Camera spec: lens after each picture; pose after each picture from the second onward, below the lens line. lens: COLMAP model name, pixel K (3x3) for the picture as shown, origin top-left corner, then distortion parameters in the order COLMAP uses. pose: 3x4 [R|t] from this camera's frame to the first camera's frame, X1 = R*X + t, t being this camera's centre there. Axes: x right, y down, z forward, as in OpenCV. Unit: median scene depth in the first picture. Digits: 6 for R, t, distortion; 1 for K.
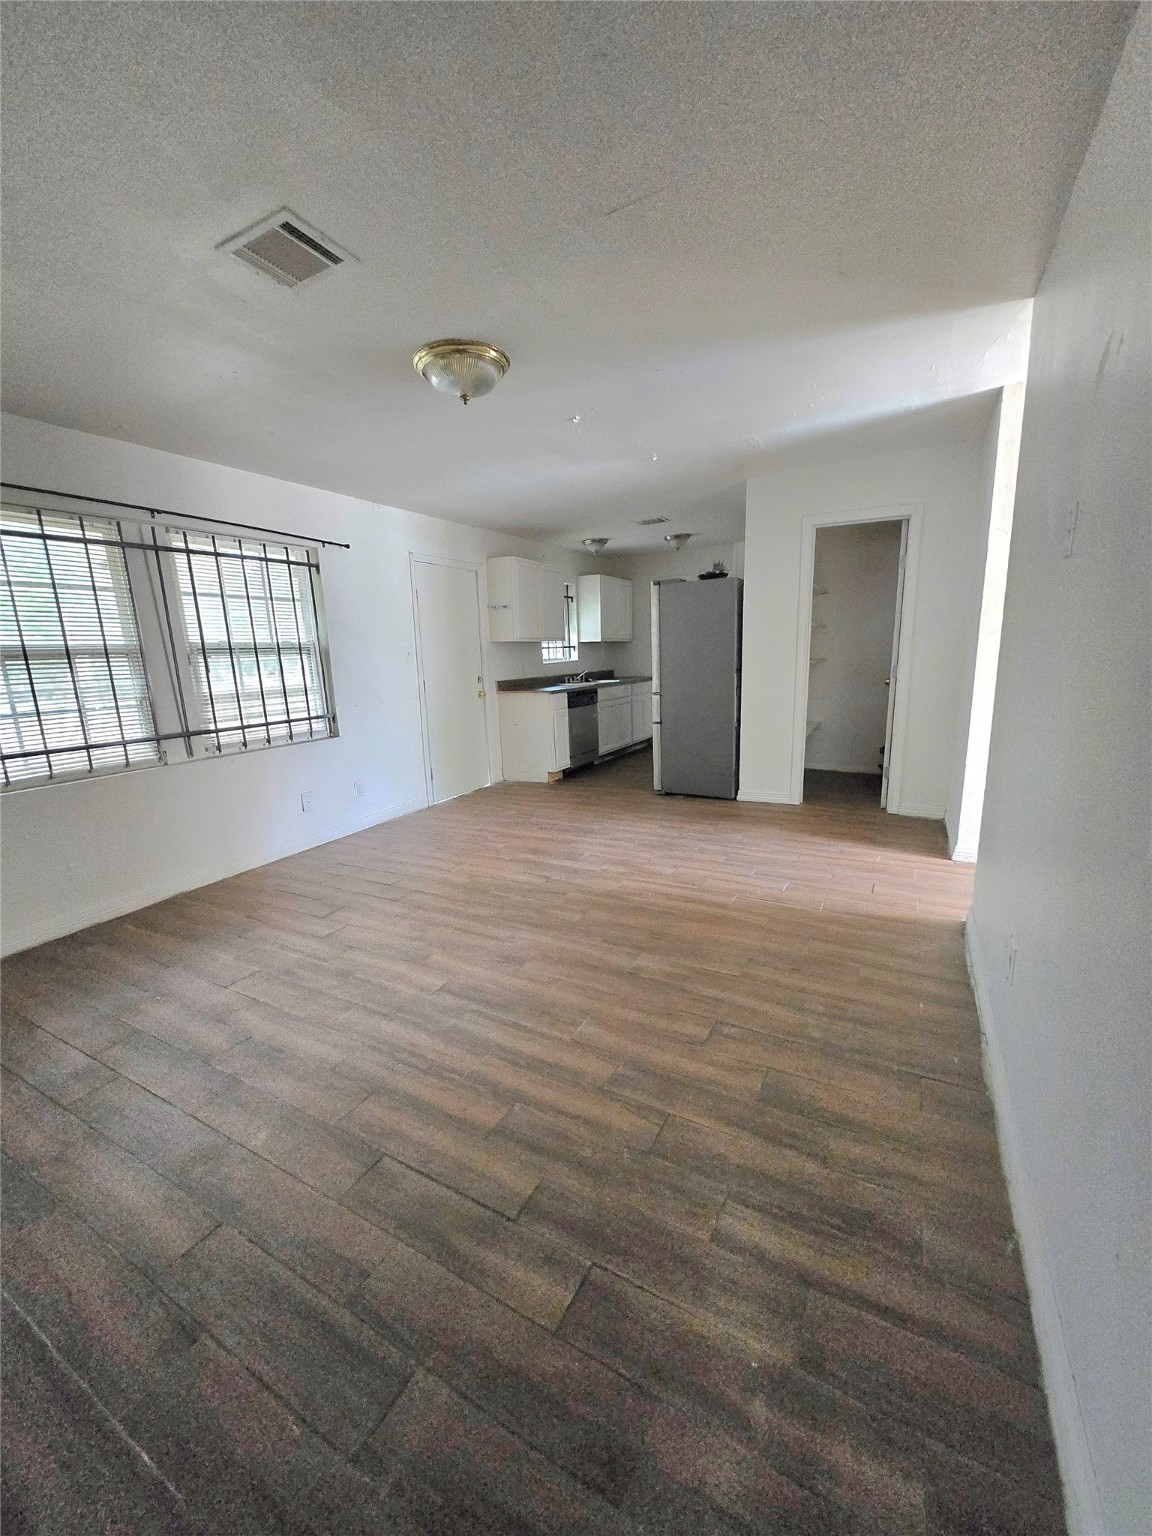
lens RADIAL K [[600.3, 0, 577.2], [0, 600.3, 771.8], [0, 0, 1]] dist [0.002741, 0.000426]
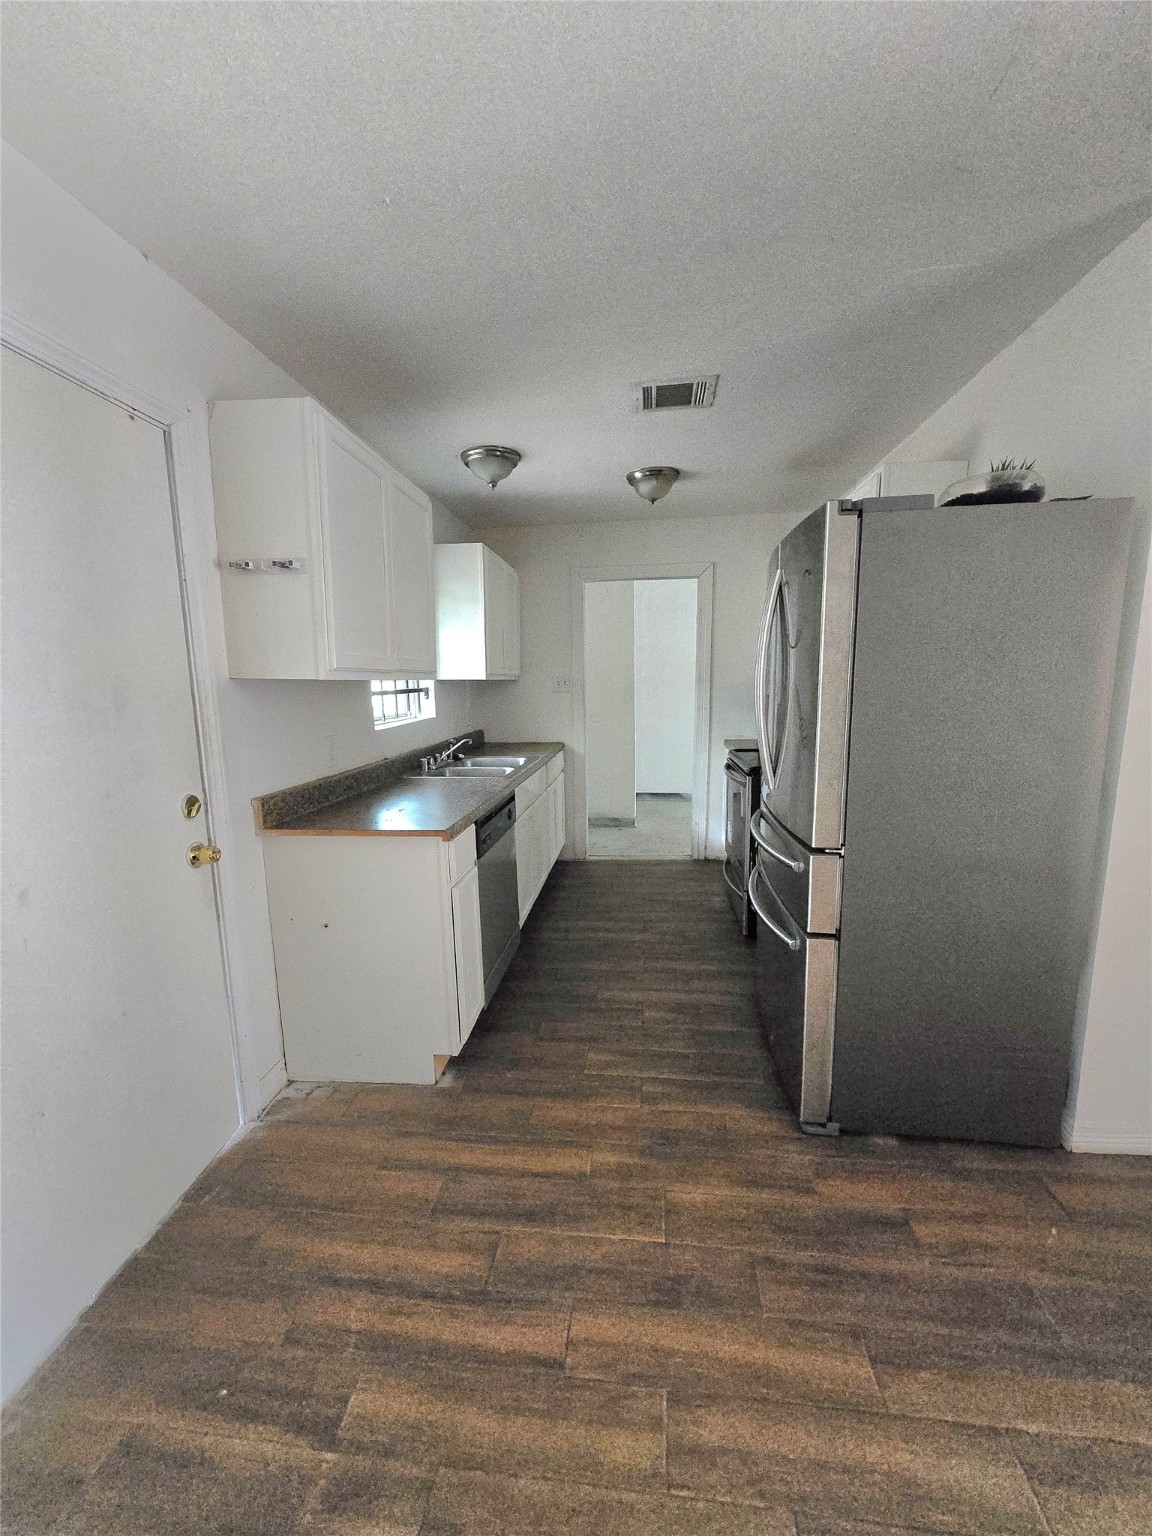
lens RADIAL K [[600.3, 0, 579.3], [0, 600.3, 773.5], [0, 0, 1]] dist [0.002741, 0.000426]
pose [[0.922851, -0.040970, 0.382973, -0.089481], [0.062016, 0.997159, -0.042764, -0.129567], [-0.380132, 0.063216, 0.922769, 0.585259]]
